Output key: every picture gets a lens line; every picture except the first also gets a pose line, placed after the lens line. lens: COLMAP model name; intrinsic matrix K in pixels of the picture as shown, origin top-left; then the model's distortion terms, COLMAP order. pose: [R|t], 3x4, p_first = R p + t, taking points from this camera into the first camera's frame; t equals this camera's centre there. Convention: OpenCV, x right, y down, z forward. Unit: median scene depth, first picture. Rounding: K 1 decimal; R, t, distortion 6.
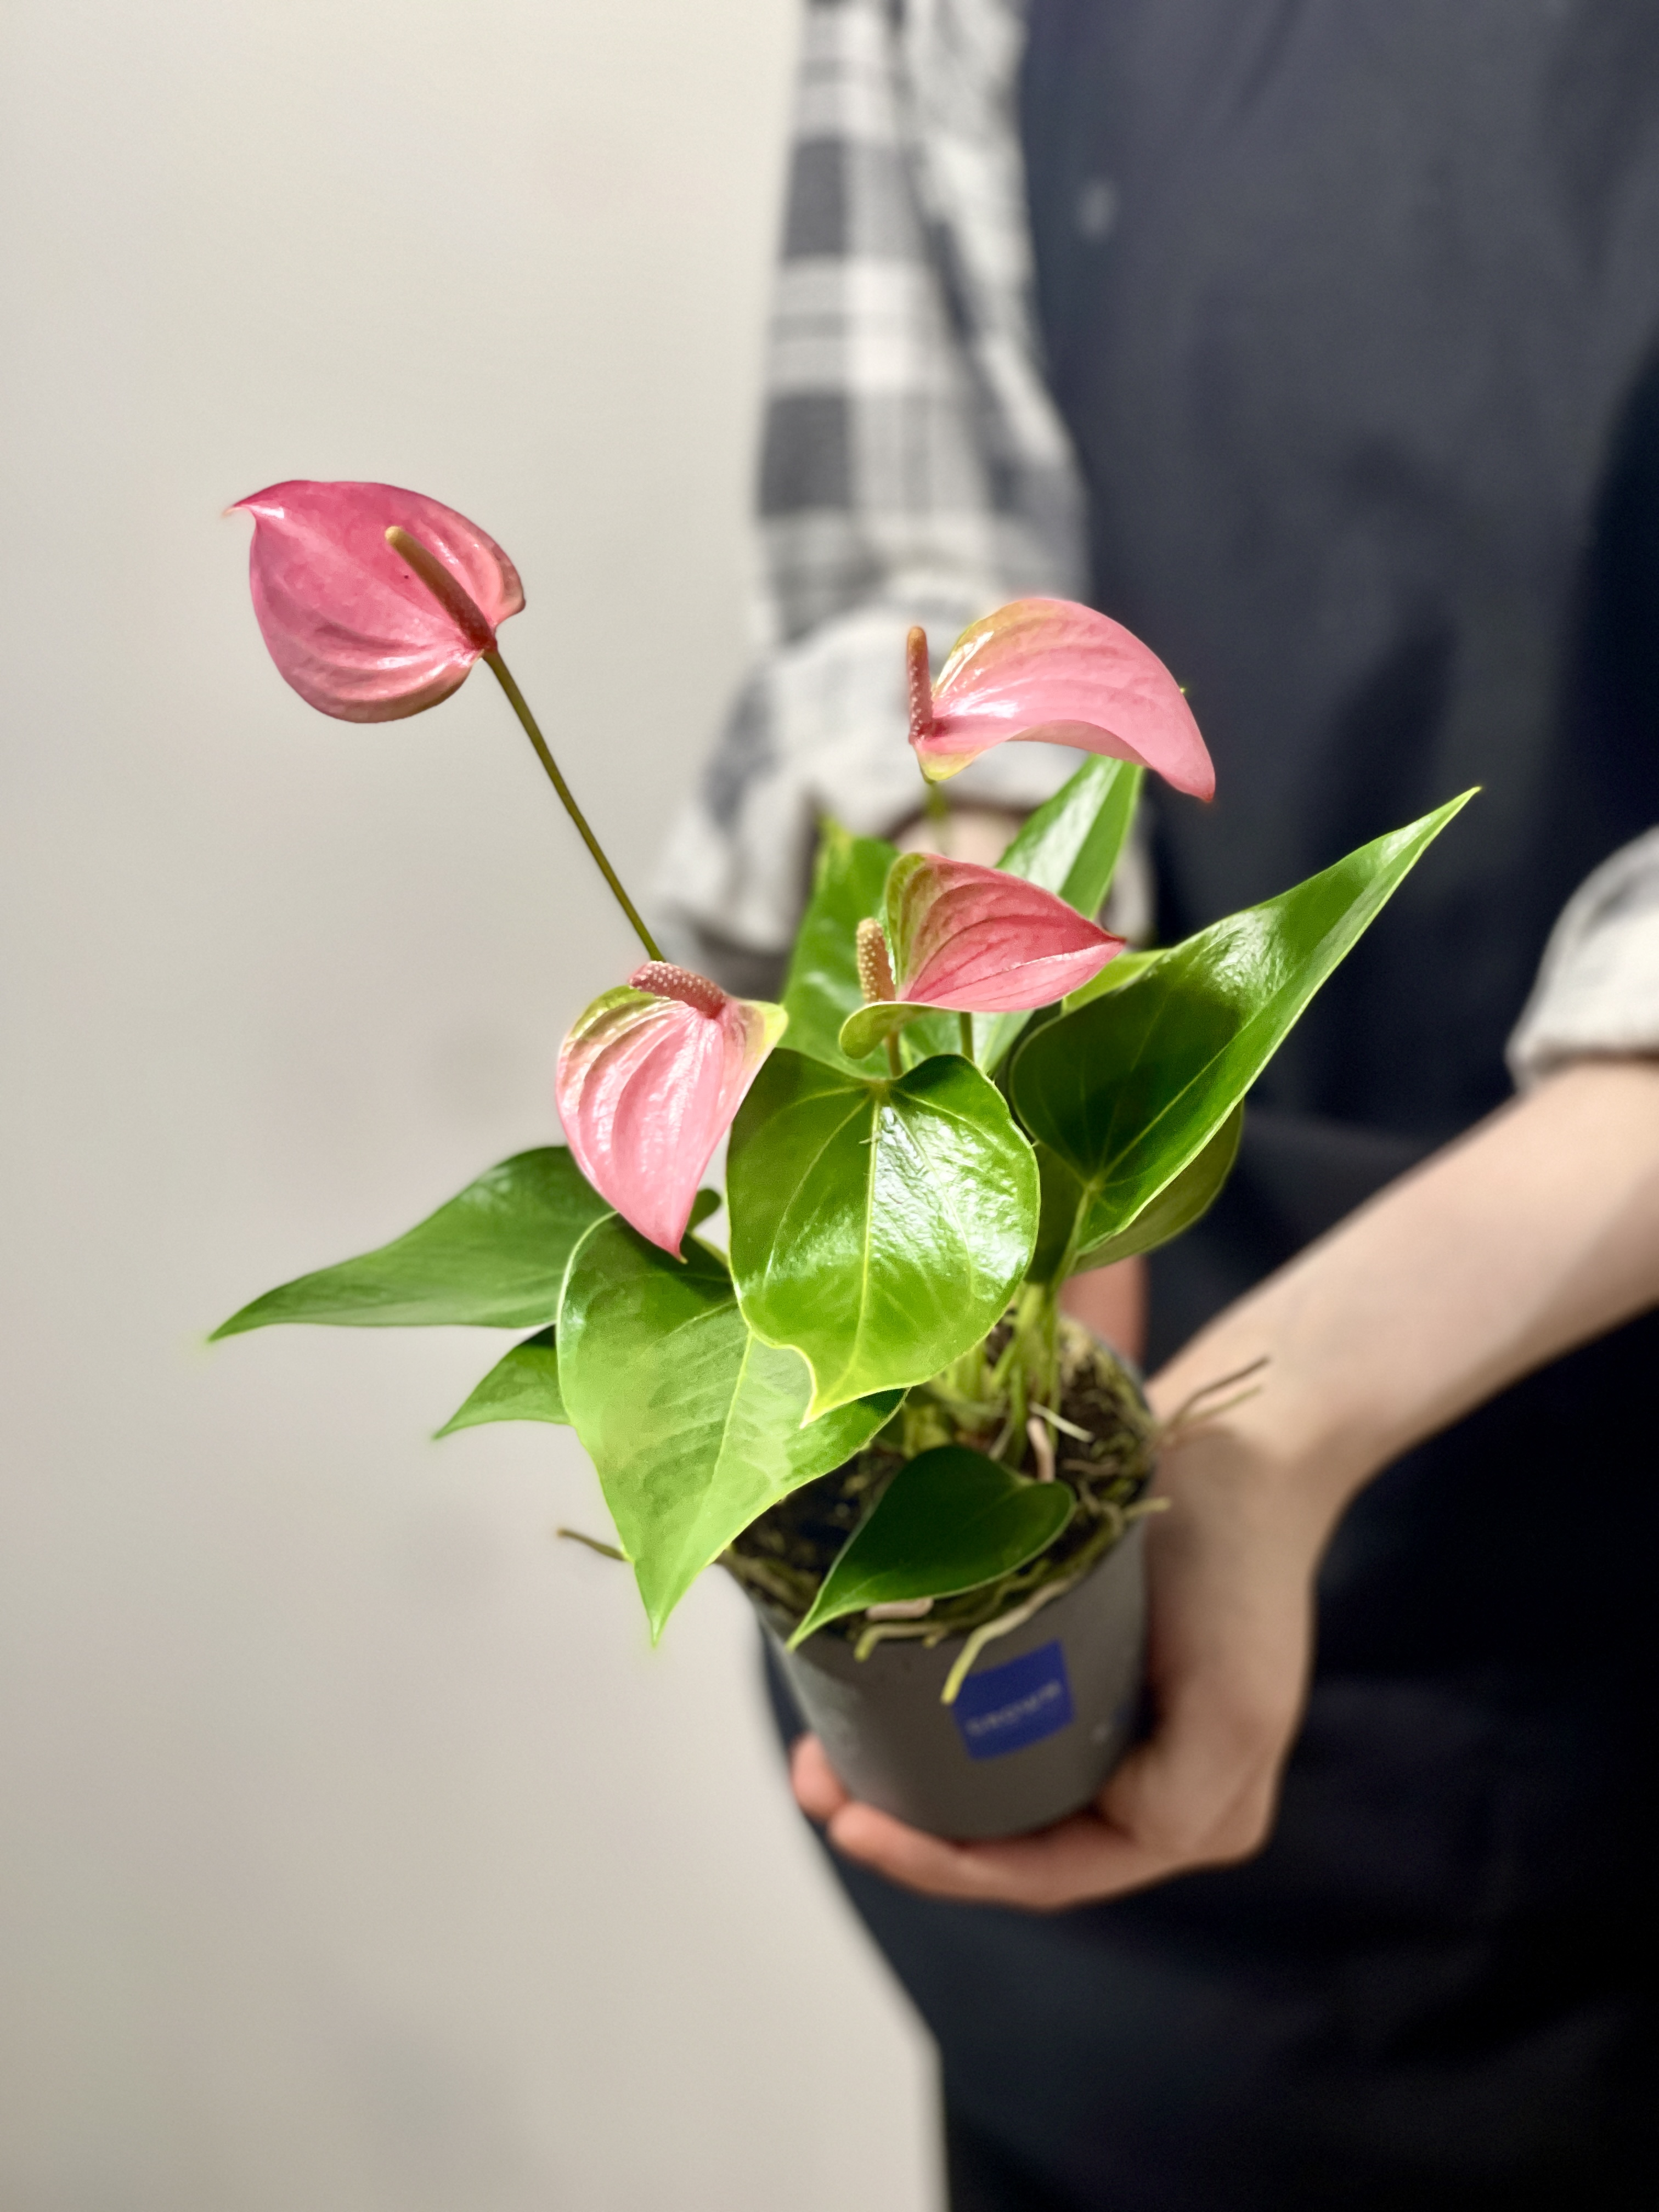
lens RADIAL K [[4168.3, 0, 959.7], [0, 4168.3, 1110.0], [0, 0, 1]] dist [0.189875, 0.137438]
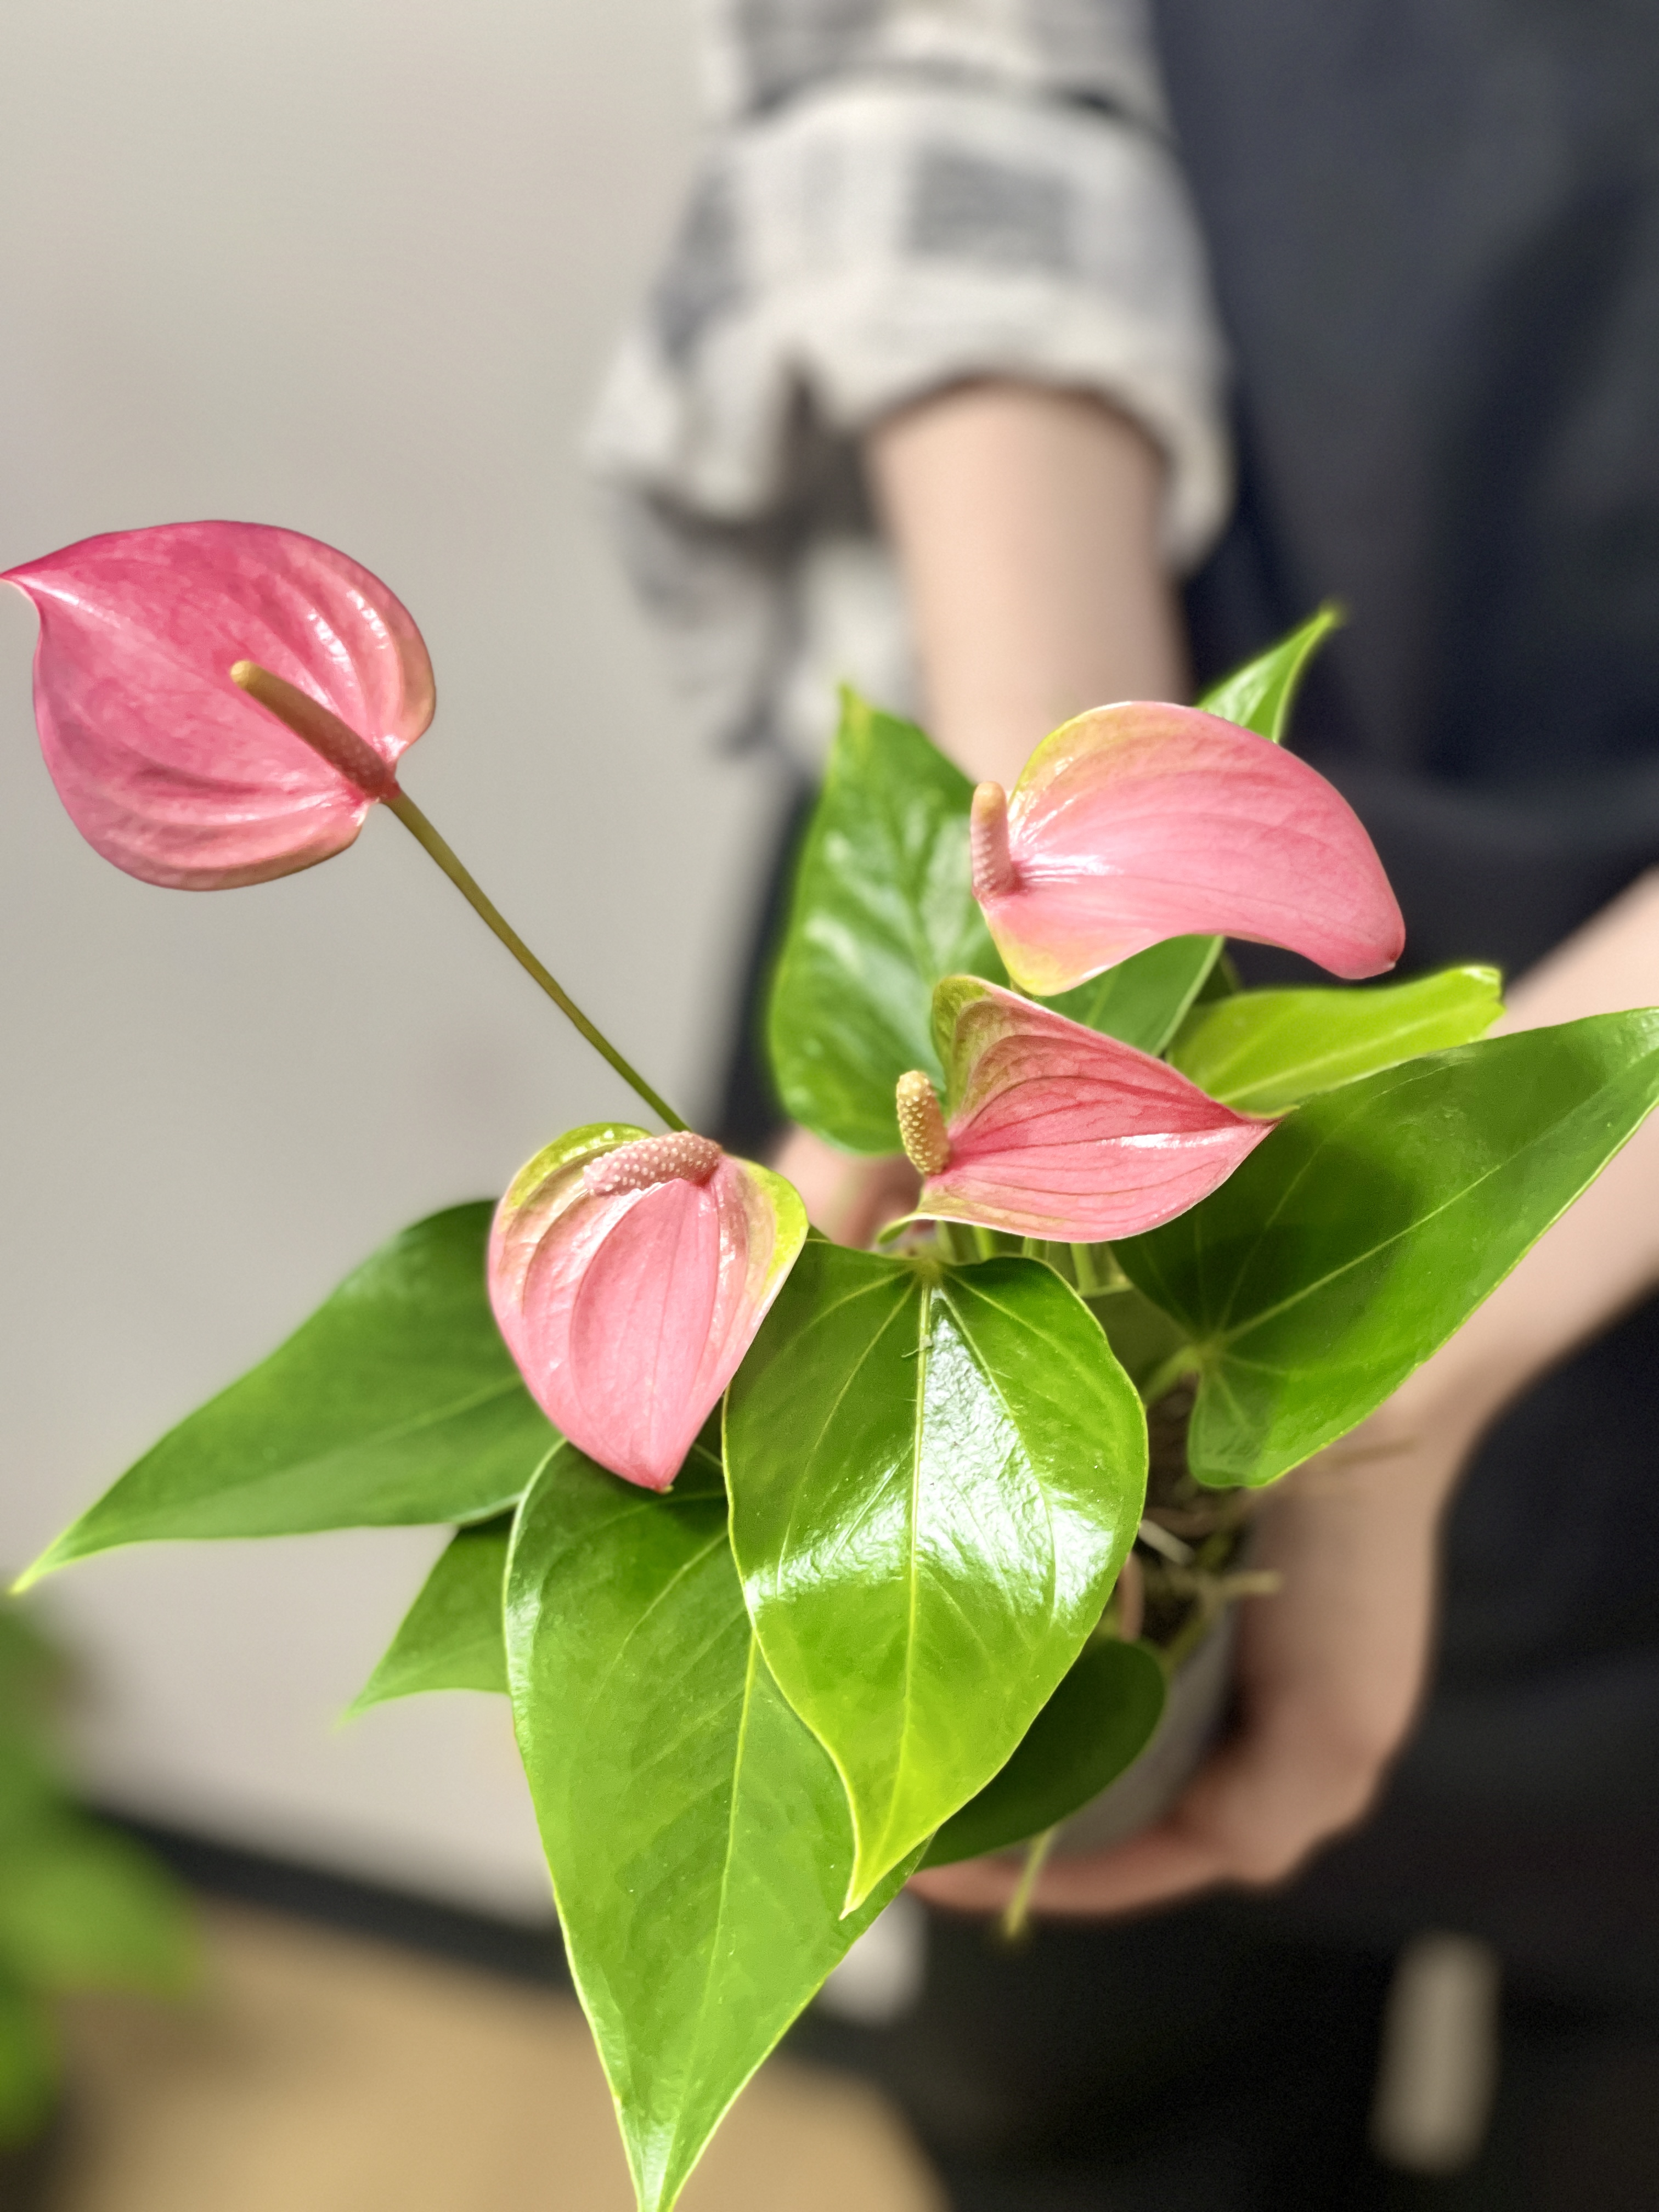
lens RADIAL K [[4322.5, 0, 832.0], [0, 4322.5, 1154.2], [0, 0, 1]] dist [0.231957, -0.036884]
pose [[0.999902, -0.003381, -0.013577, -0.025930], [0.007381, 0.951824, 0.306555, -0.264197], [0.011886, -0.306625, 0.951756, 0.276423]]
